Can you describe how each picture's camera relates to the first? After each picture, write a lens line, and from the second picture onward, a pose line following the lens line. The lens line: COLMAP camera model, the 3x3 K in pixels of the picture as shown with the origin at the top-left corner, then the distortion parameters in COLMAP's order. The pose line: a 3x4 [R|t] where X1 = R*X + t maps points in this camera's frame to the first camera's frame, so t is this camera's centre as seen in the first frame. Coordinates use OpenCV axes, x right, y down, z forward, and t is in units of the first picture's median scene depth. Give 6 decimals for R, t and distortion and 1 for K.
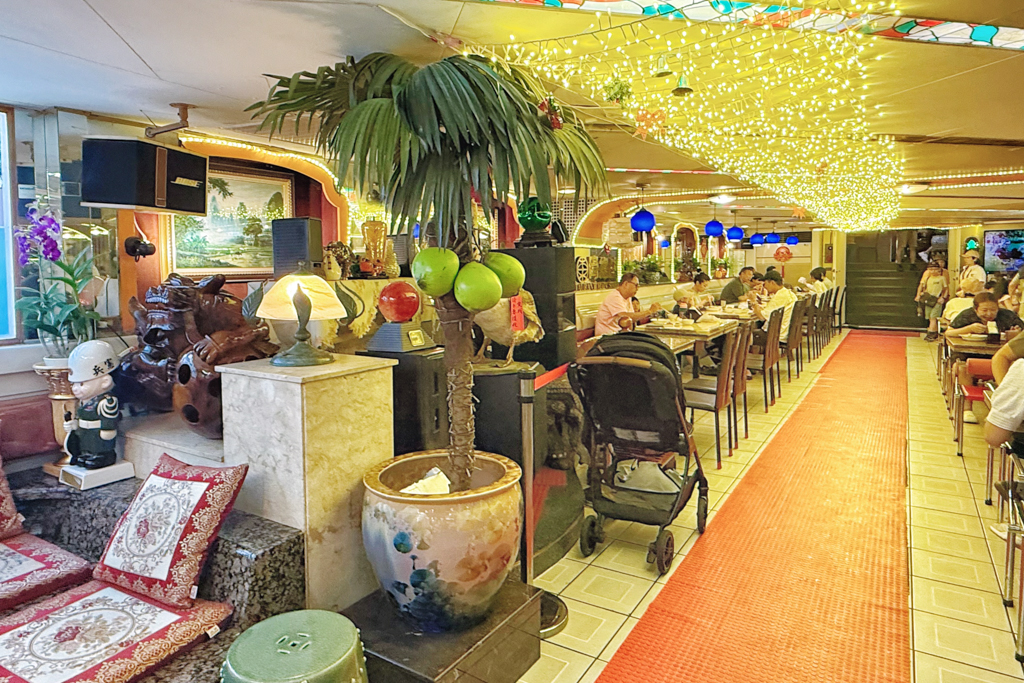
lens RADIAL K [[632.1, 0, 546.5], [0, 632.1, 321.8], [0, 0, 1]] dist [-0.004724, 0.002964]
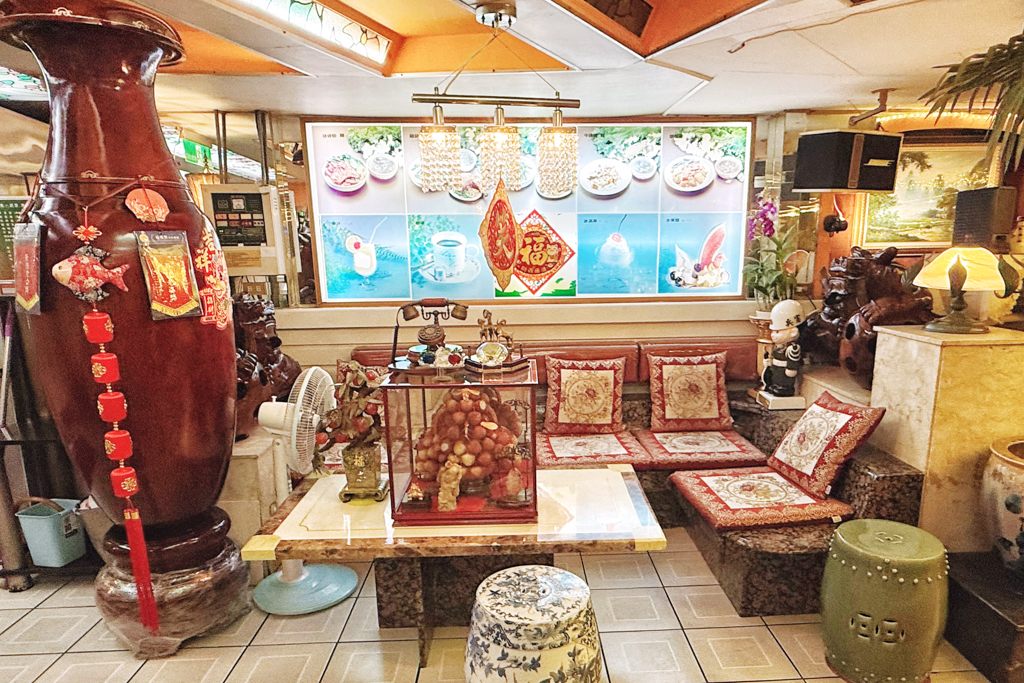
lens RADIAL K [[632.1, 0, 546.5], [0, 632.1, 321.8], [0, 0, 1]] dist [-0.004724, 0.002964]
pose [[0.536344, 0.097776, -0.838317, 0.126271], [-0.064554, 0.995110, 0.074763, 0.014672], [0.841527, 0.014019, 0.540033, -0.134085]]
